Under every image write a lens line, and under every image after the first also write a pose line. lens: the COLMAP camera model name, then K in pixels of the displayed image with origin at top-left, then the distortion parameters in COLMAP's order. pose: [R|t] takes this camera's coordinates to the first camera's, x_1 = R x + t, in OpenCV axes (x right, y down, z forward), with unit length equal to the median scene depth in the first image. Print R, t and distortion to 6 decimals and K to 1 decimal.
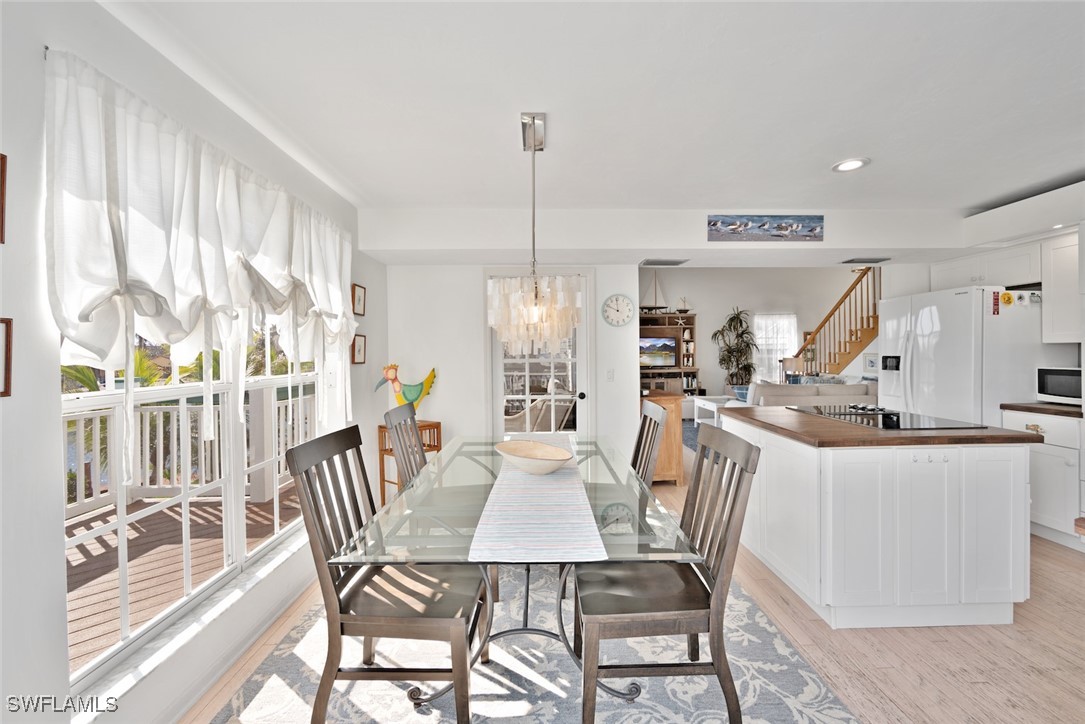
lens RADIAL K [[444.5, 0, 548.9], [0, 444.5, 352.8], [0, 0, 1]] dist [-0.011105, 0.000654]
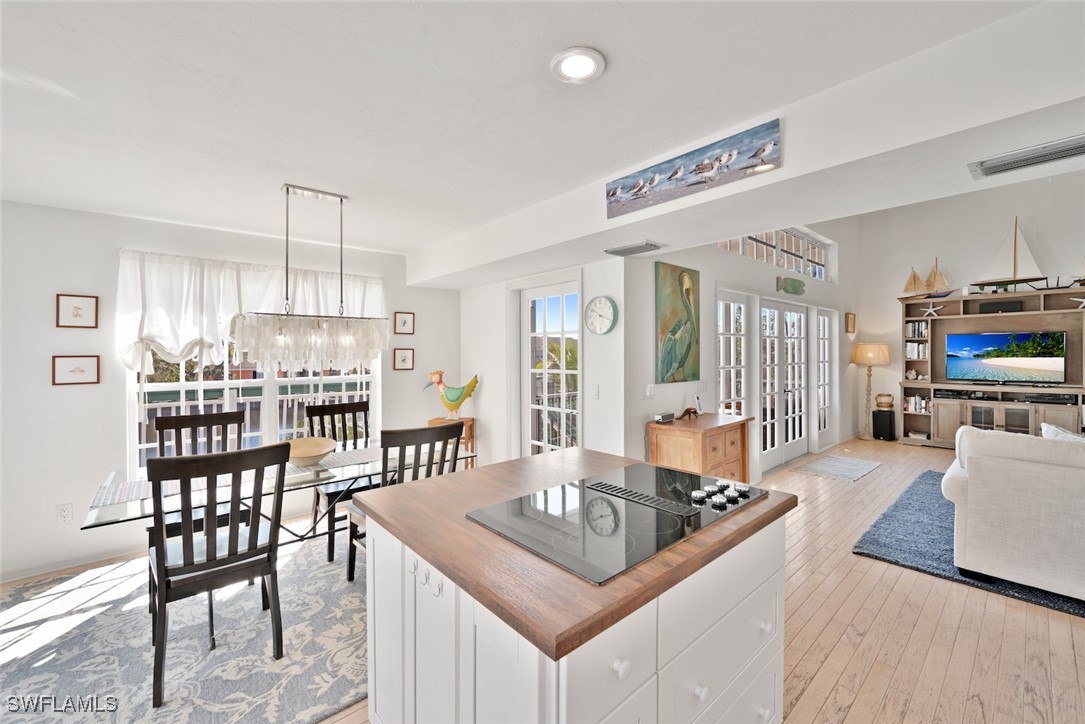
lens RADIAL K [[444.5, 0, 548.2], [0, 444.5, 352.2], [0, 0, 1]] dist [-0.011105, 0.000654]
pose [[0.633690, 0.007172, -0.773554, 0.300932], [0.000444, 0.999953, 0.009635, -0.013977], [0.773587, -0.006449, 0.633658, 0.161002]]
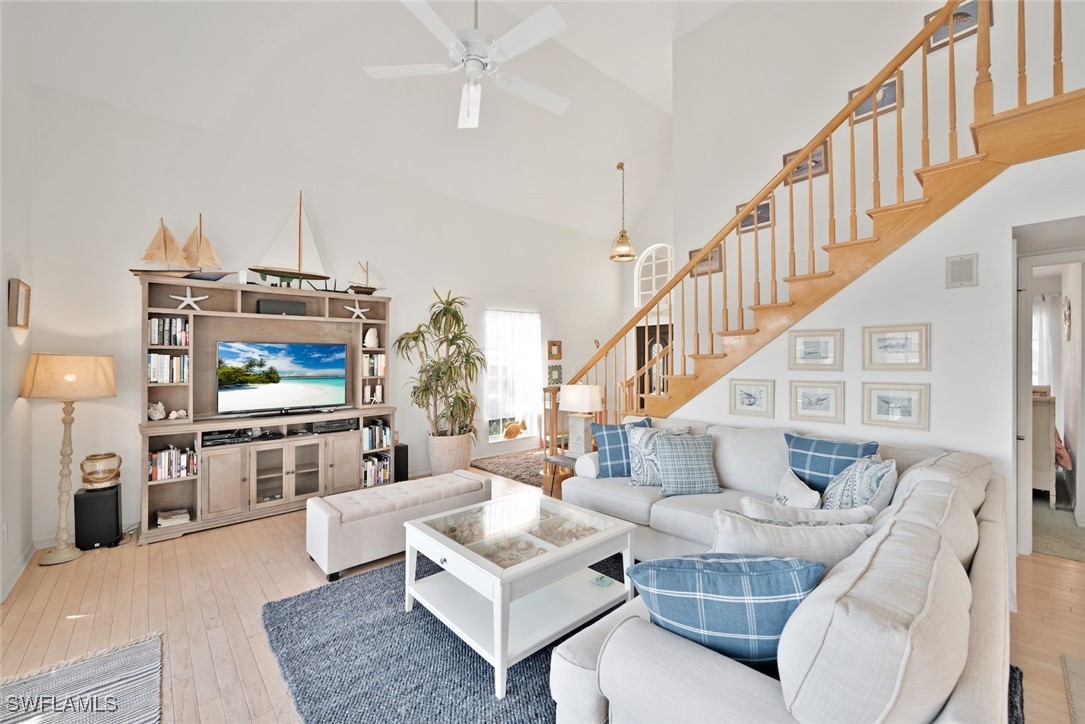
lens RADIAL K [[444.5, 0, 542.1], [0, 444.5, 358.8], [0, 0, 1]] dist [-0.011105, 0.000654]
pose [[0.770982, 0.007857, 0.636809, 0.148003], [0.002357, 0.999882, -0.015190, -0.011166], [-0.636853, 0.013212, 0.770872, 0.513083]]
